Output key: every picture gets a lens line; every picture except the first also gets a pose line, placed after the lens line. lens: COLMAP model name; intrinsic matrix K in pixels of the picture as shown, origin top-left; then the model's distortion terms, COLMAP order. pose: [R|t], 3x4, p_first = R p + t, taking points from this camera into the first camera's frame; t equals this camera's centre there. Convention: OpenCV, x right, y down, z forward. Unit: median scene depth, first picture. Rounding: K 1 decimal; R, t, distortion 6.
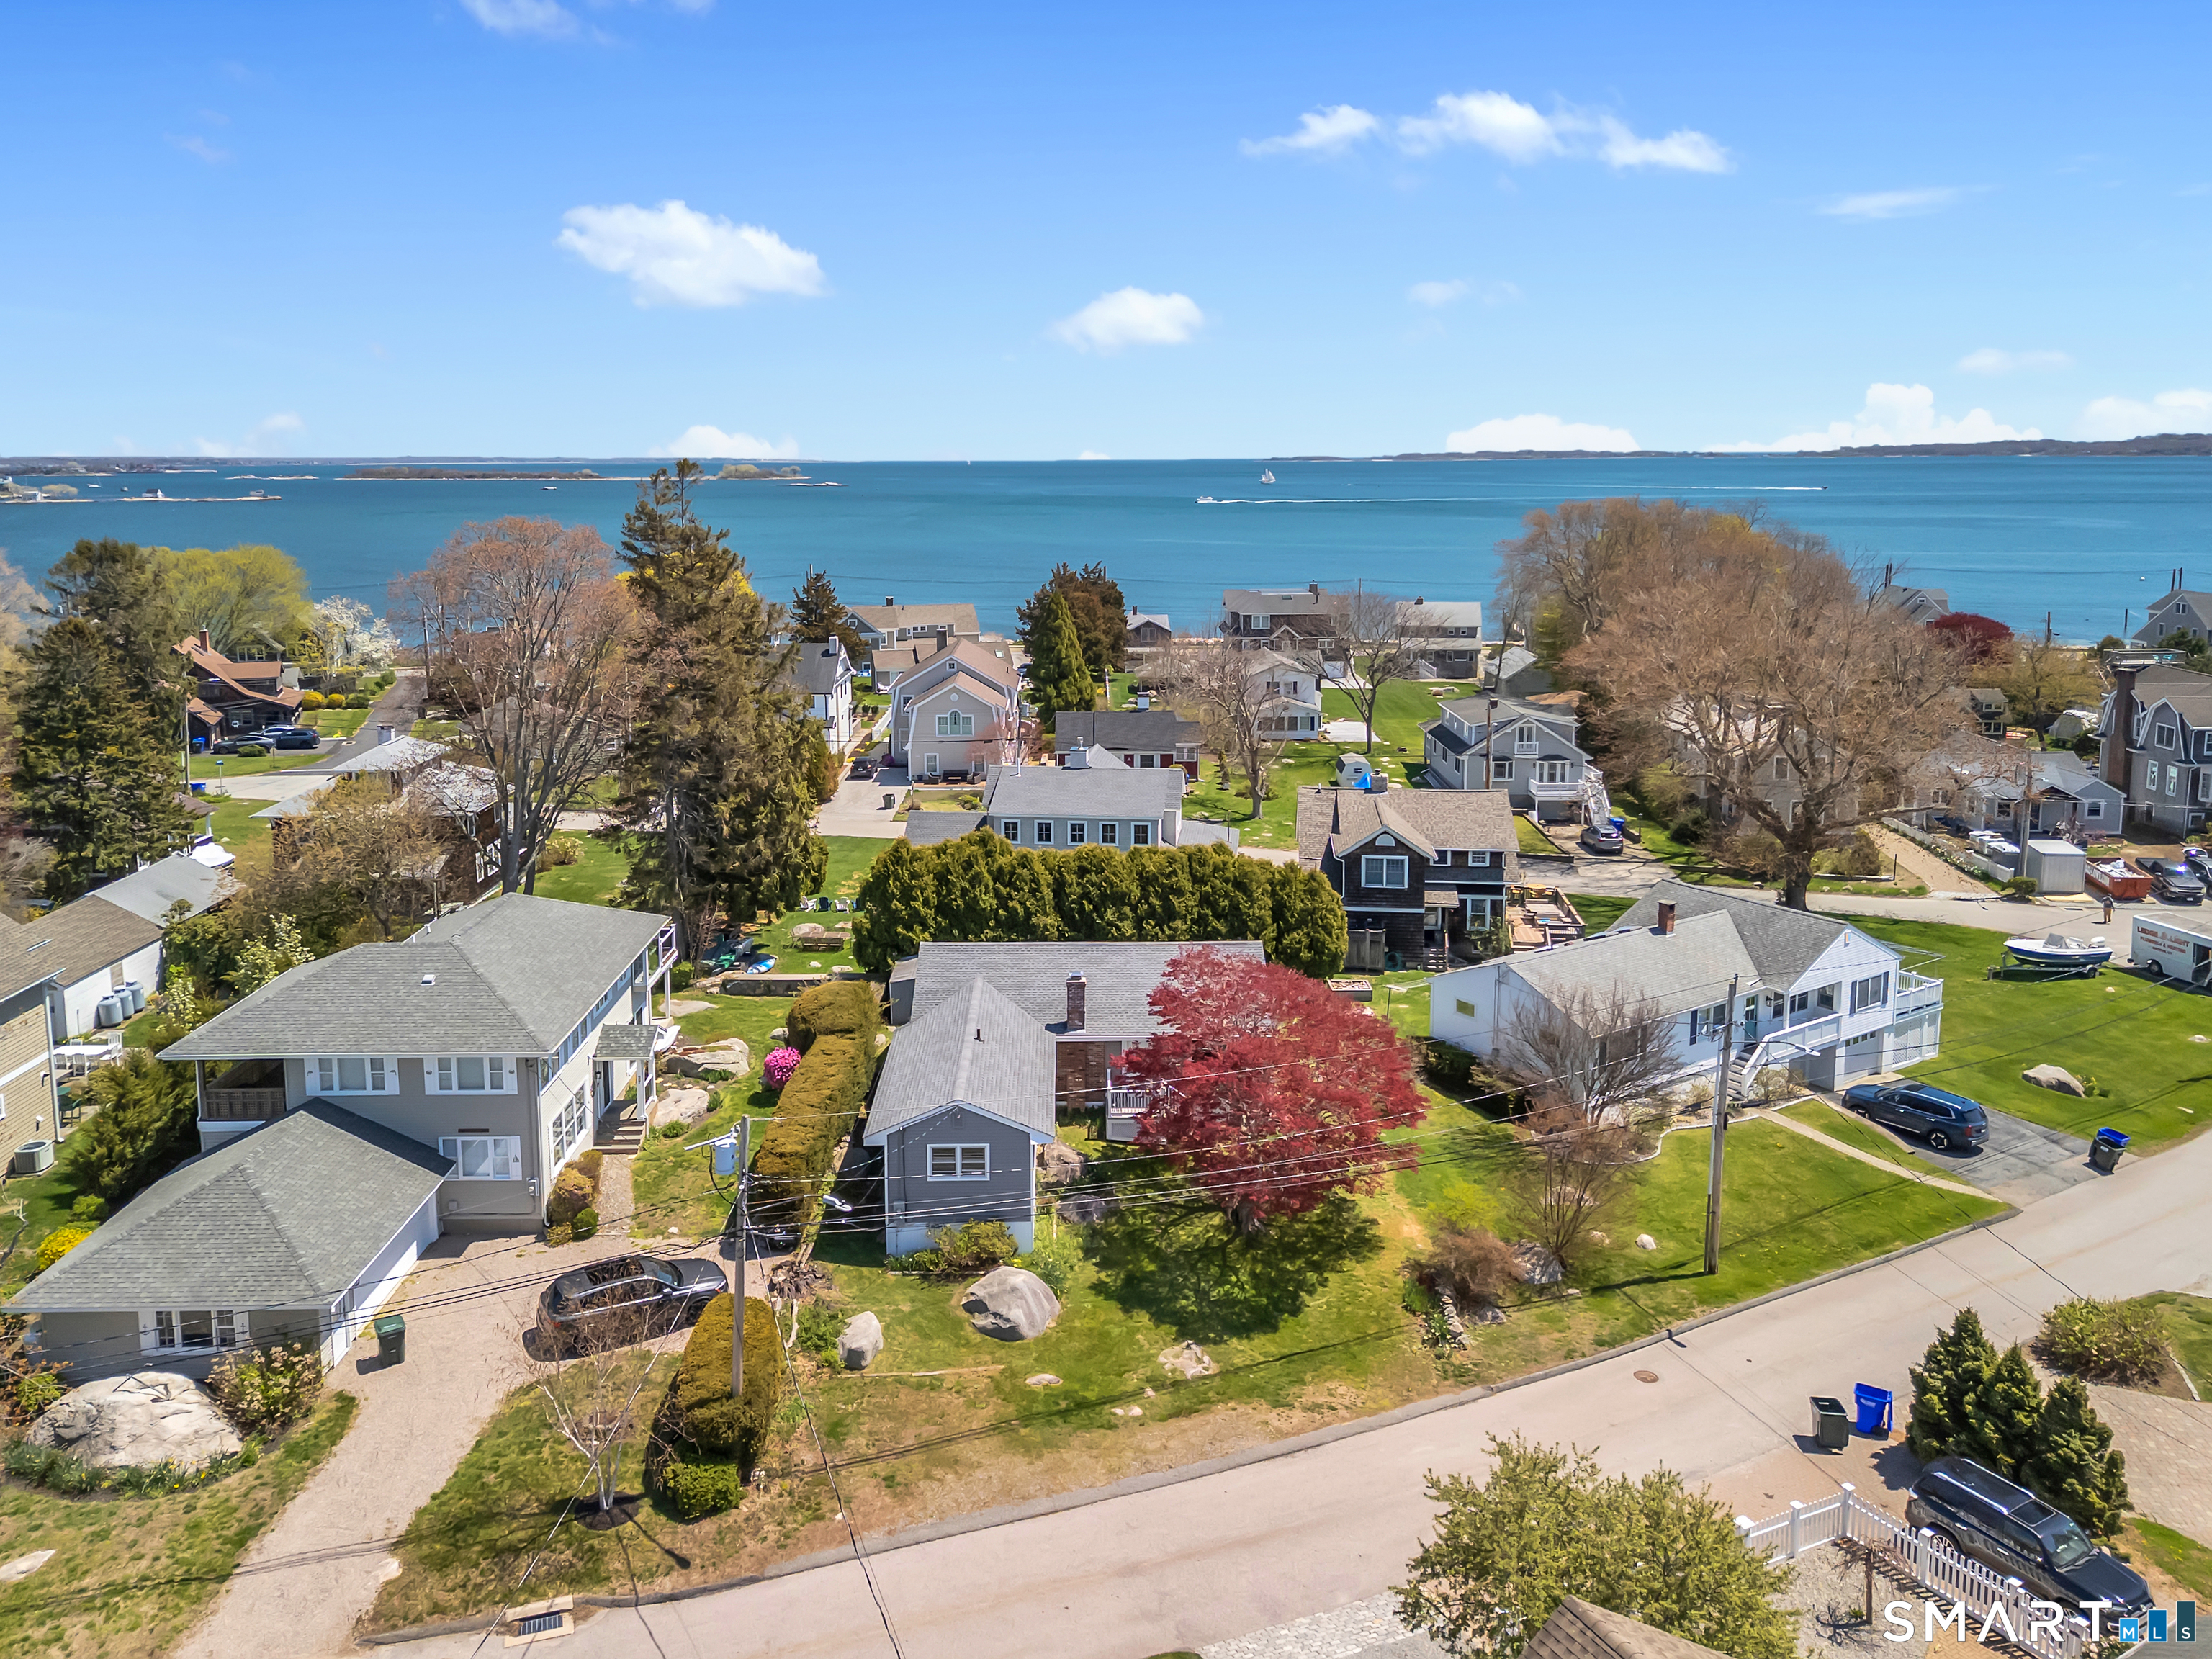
lens RADIAL K [[1557.6, 0, 1106.5], [0, 1557.6, 888.7], [0, 0, 1]] dist [0.094440, -0.081036]
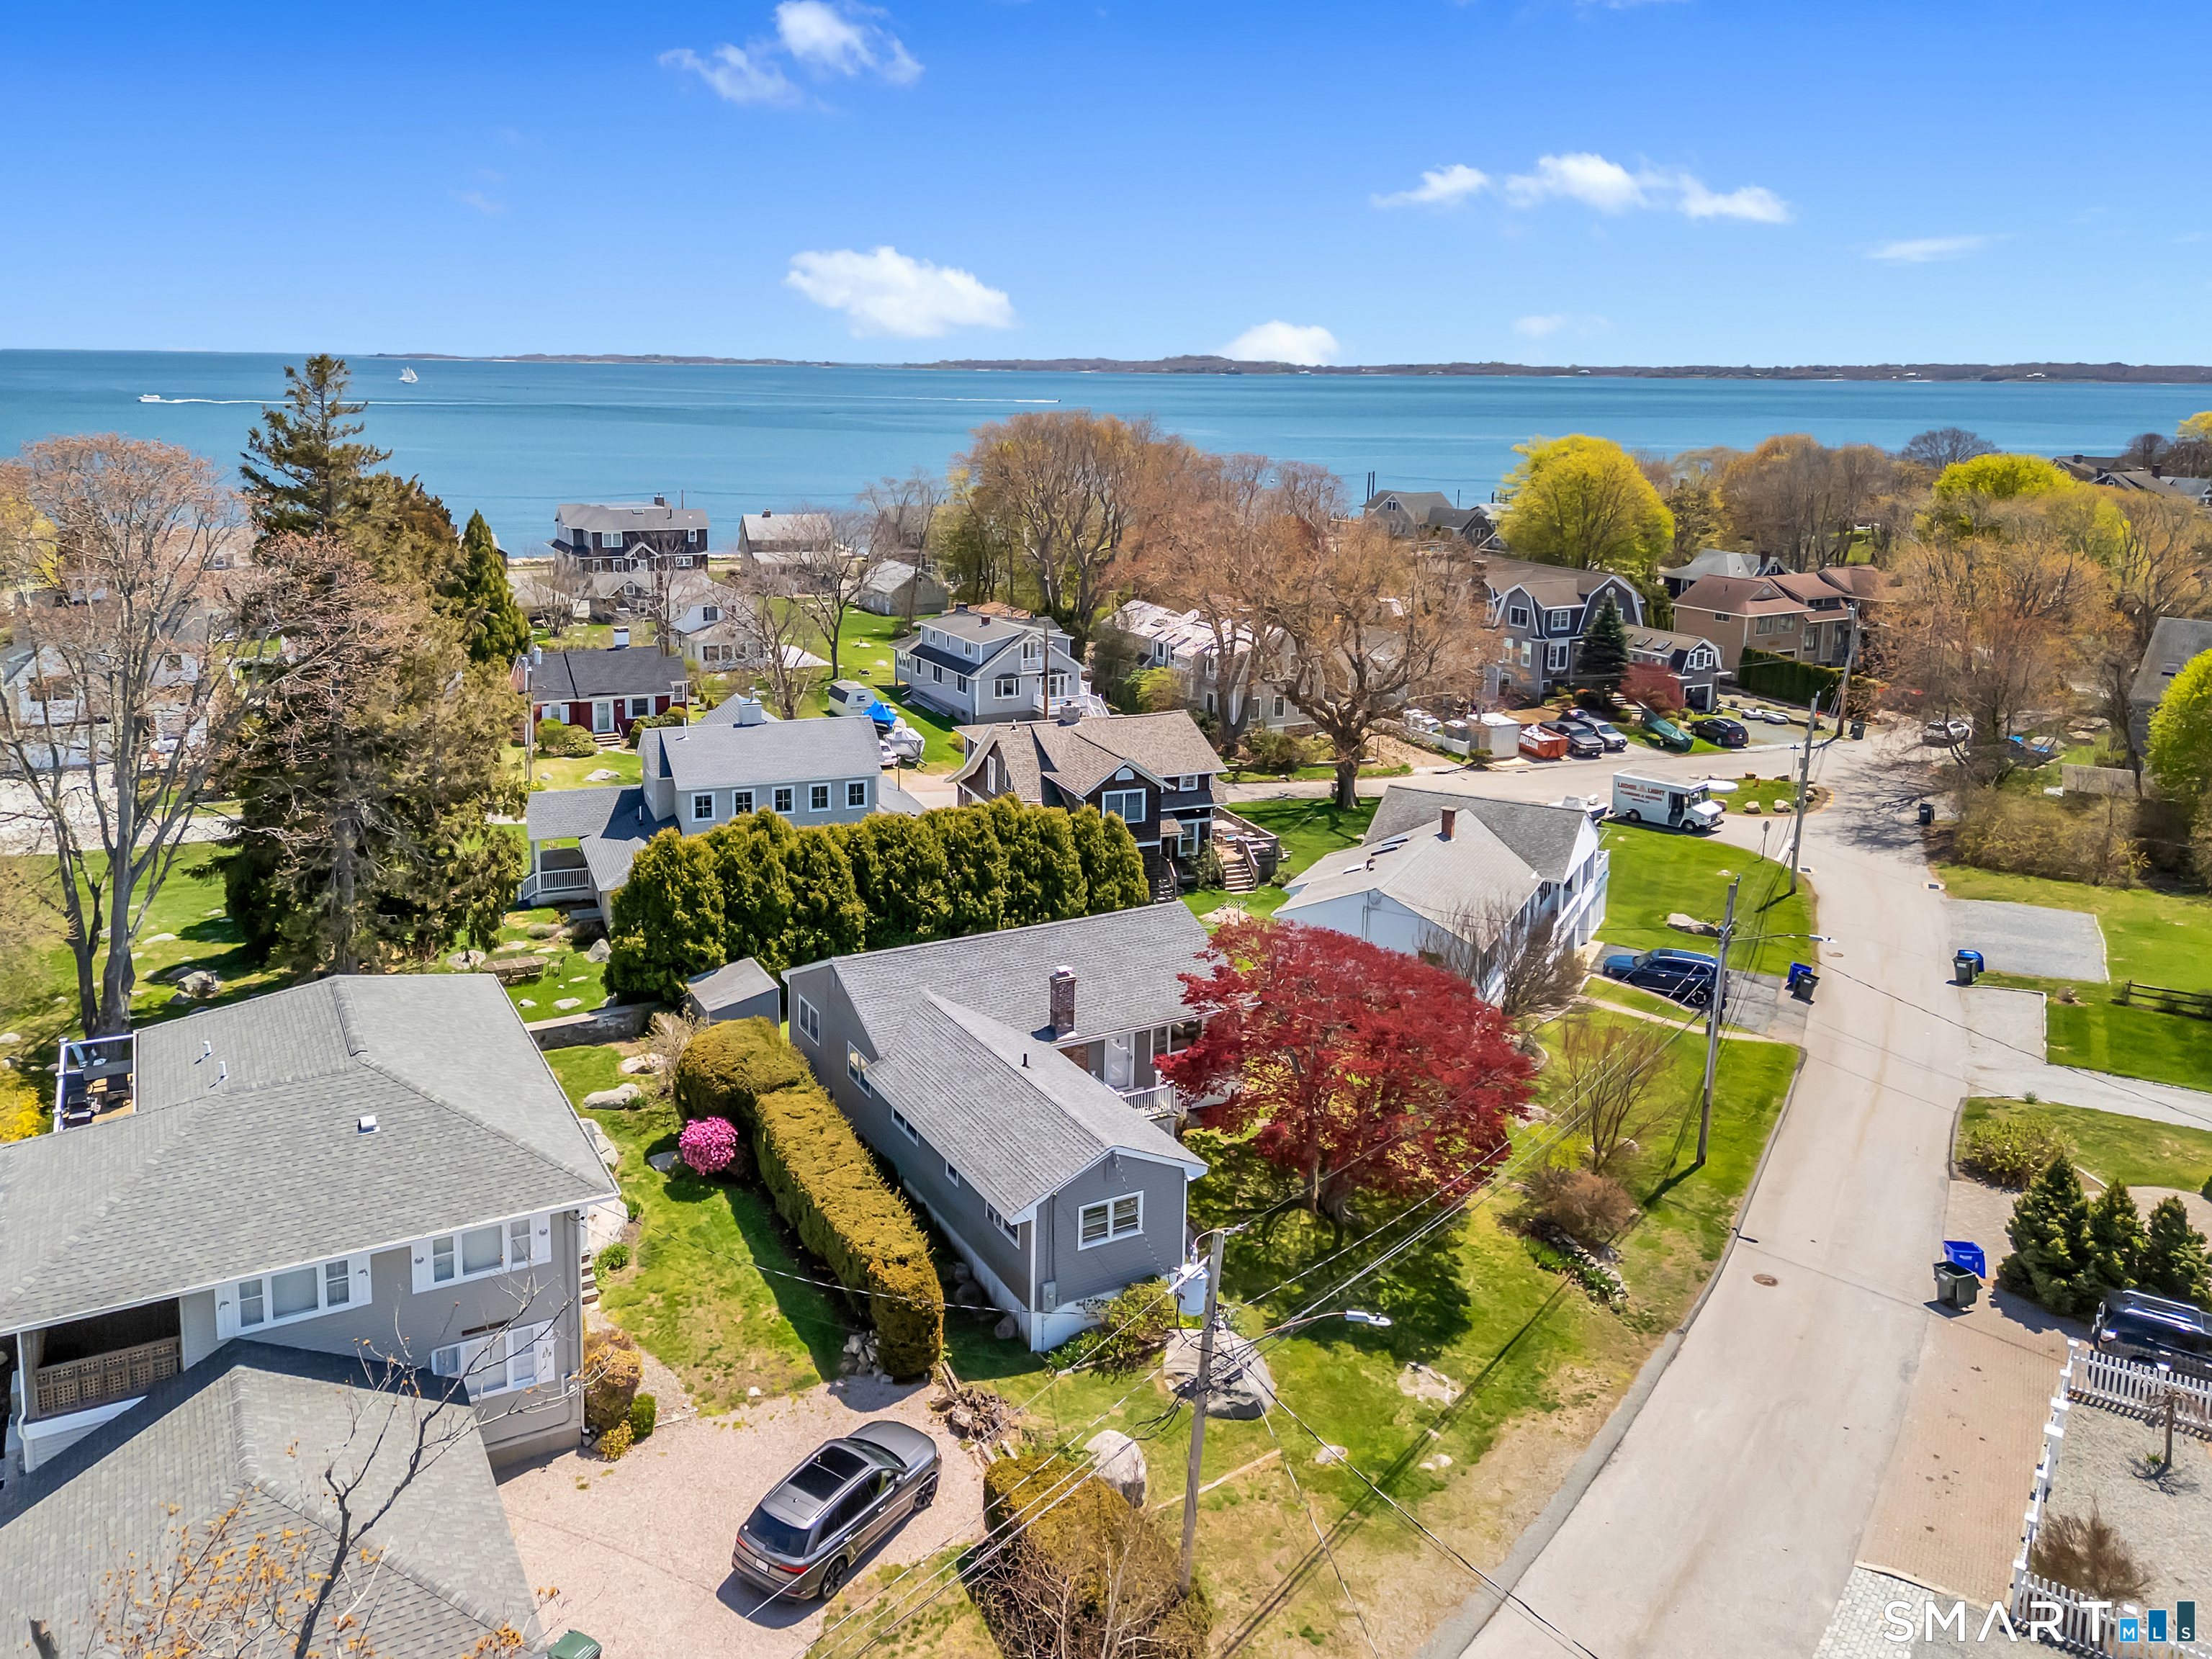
lens RADIAL K [[1600.9, 0, 1106.0], [0, 1600.9, 829.5], [0, 0, 1]] dist [0.095811, -0.083974]
pose [[0.893823, -0.114646, 0.433518, -0.289060], [0.108314, 0.993337, 0.039372, -0.041728], [-0.435143, 0.011764, 0.900285, 0.151755]]
